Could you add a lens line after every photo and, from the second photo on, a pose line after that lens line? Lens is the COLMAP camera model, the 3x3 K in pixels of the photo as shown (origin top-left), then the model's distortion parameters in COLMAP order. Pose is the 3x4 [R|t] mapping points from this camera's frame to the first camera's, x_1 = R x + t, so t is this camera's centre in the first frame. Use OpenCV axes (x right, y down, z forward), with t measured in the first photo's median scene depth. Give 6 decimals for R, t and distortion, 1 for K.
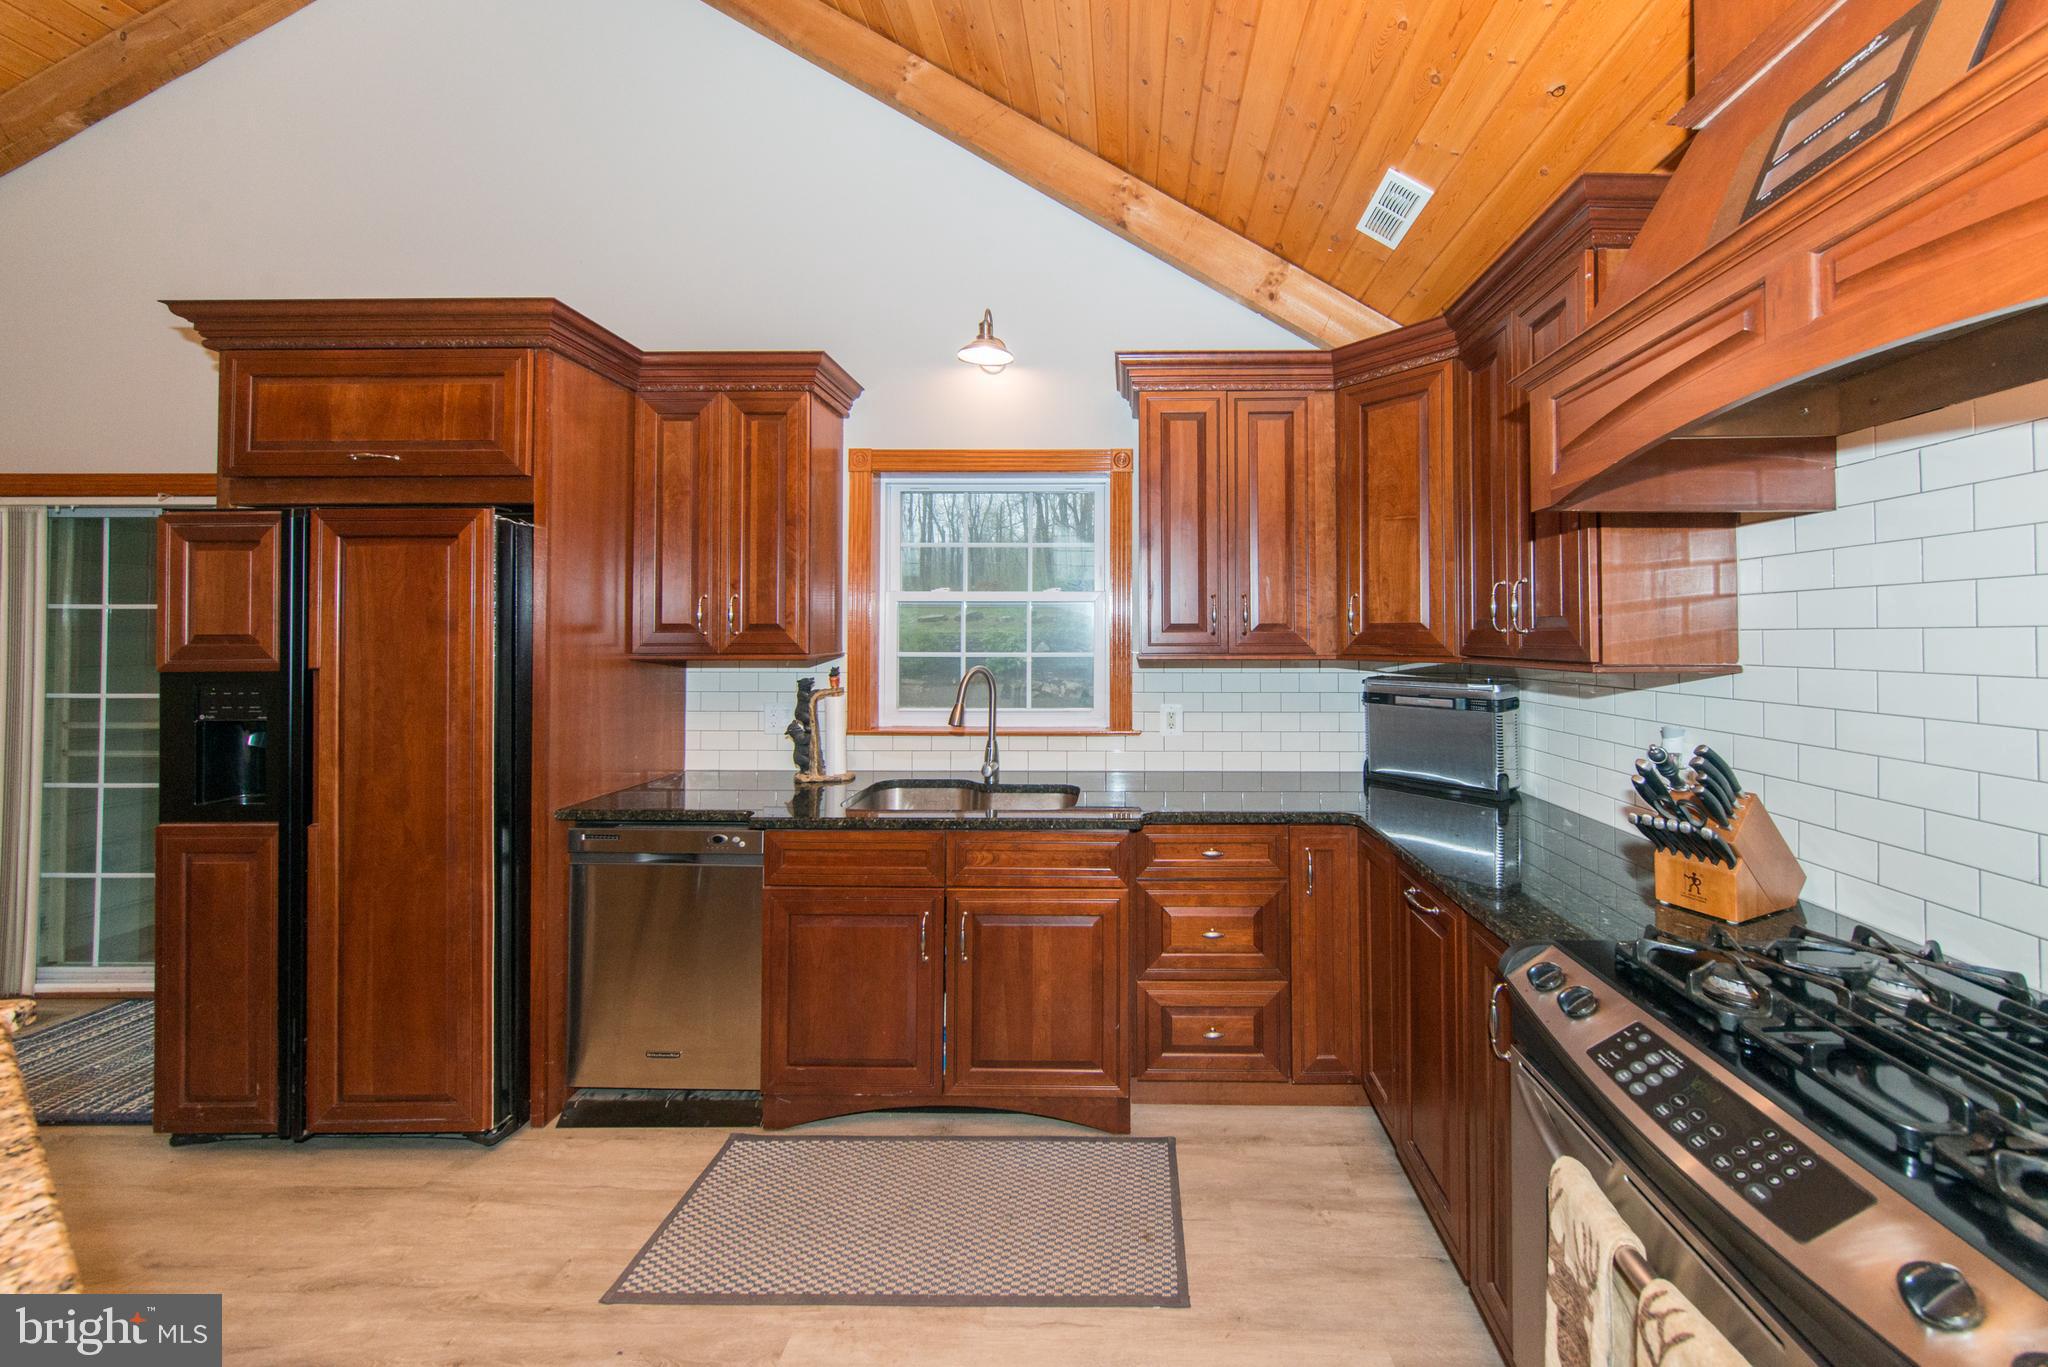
lens RADIAL K [[713.6, 0, 1113.8], [0, 713.6, 625.4], [0, 0, 1]] dist [-0.001373, 0.000605]
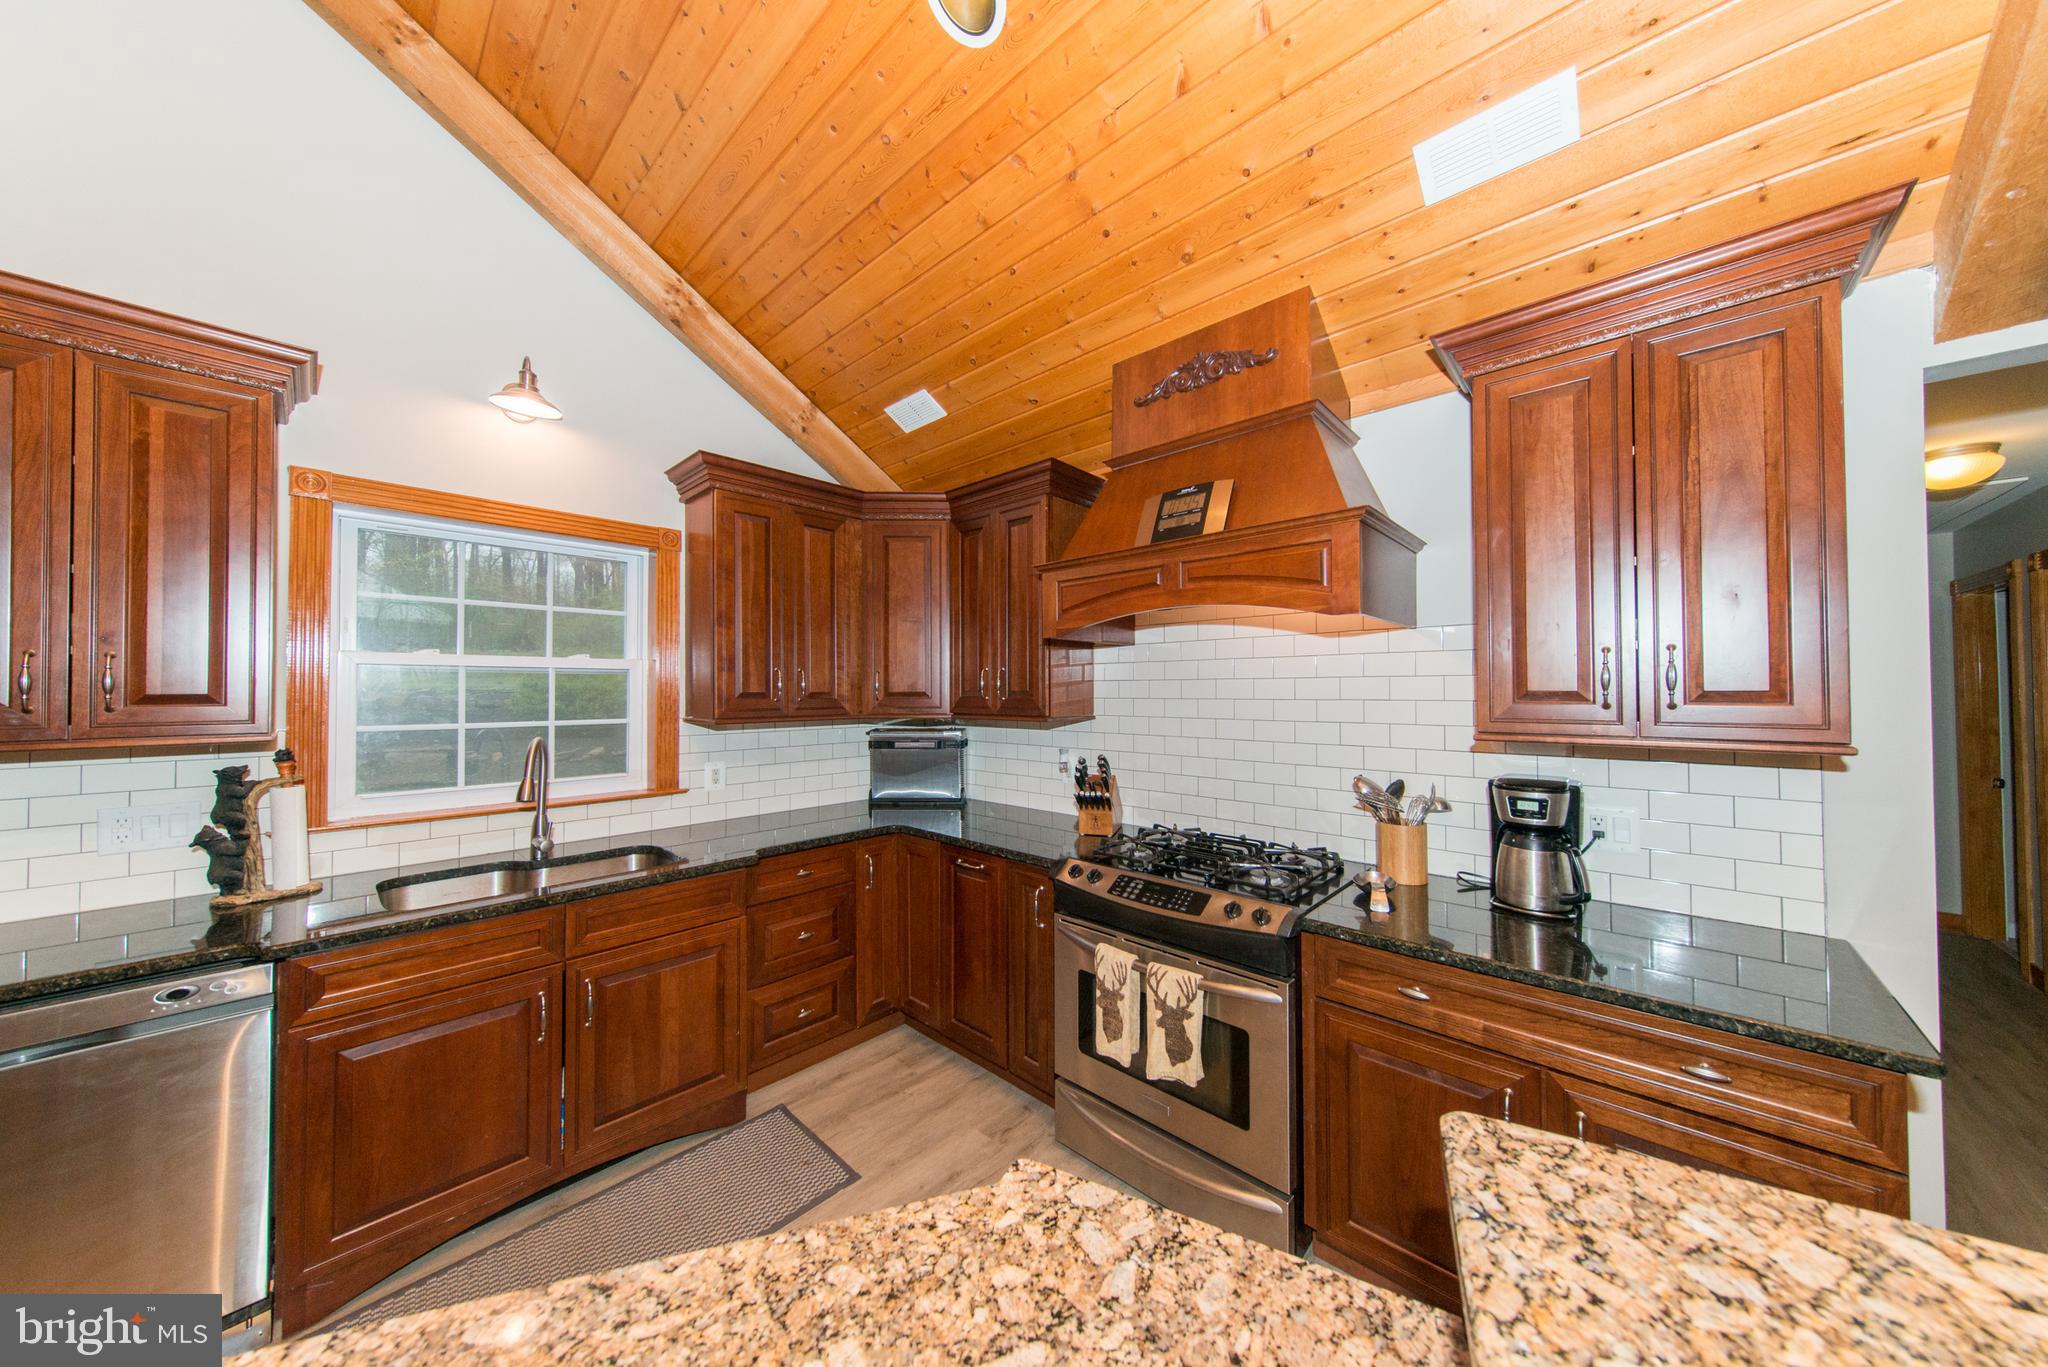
lens RADIAL K [[659.5, 0, 1025.7], [0, 659.5, 681.2], [0, 0, 1]] dist [-0.000848, 0.000299]
pose [[0.675773, 0.007545, 0.737071, -0.458992], [-0.009137, 0.999957, -0.001859, -0.026064], [-0.737053, -0.005478, 0.675813, -0.090780]]
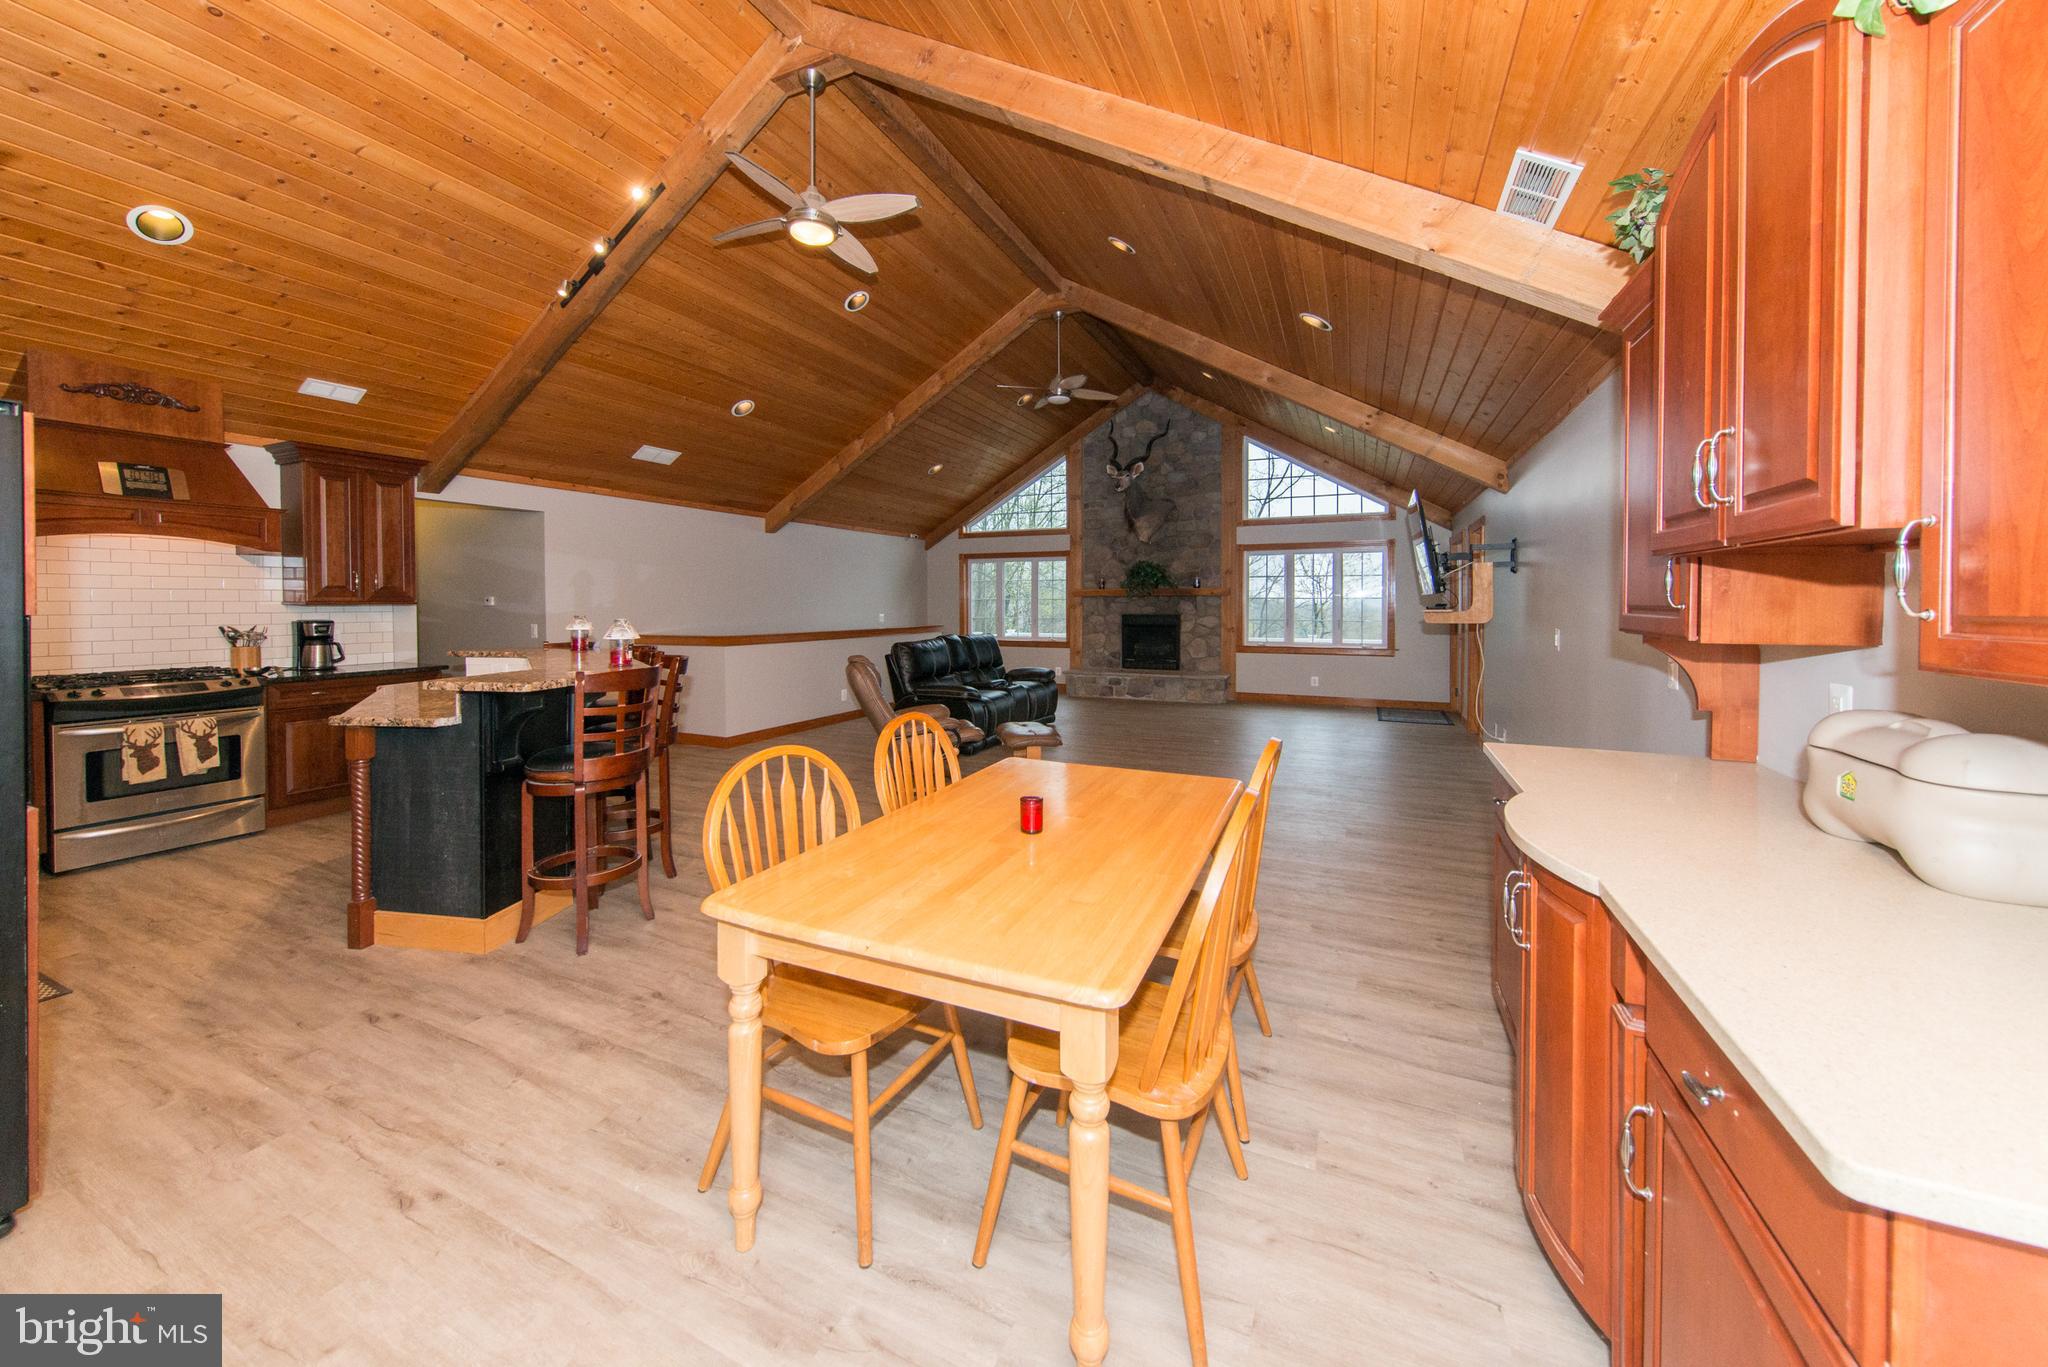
lens RADIAL K [[713.6, 0, 1012.0], [0, 713.6, 621.9], [0, 0, 1]] dist [-0.001373, 0.000605]
pose [[-0.912673, -0.009337, 0.408584, -2.359127], [-0.005854, 0.999935, 0.009774, 0.057511], [-0.408649, 0.006529, -0.912668, 1.138291]]
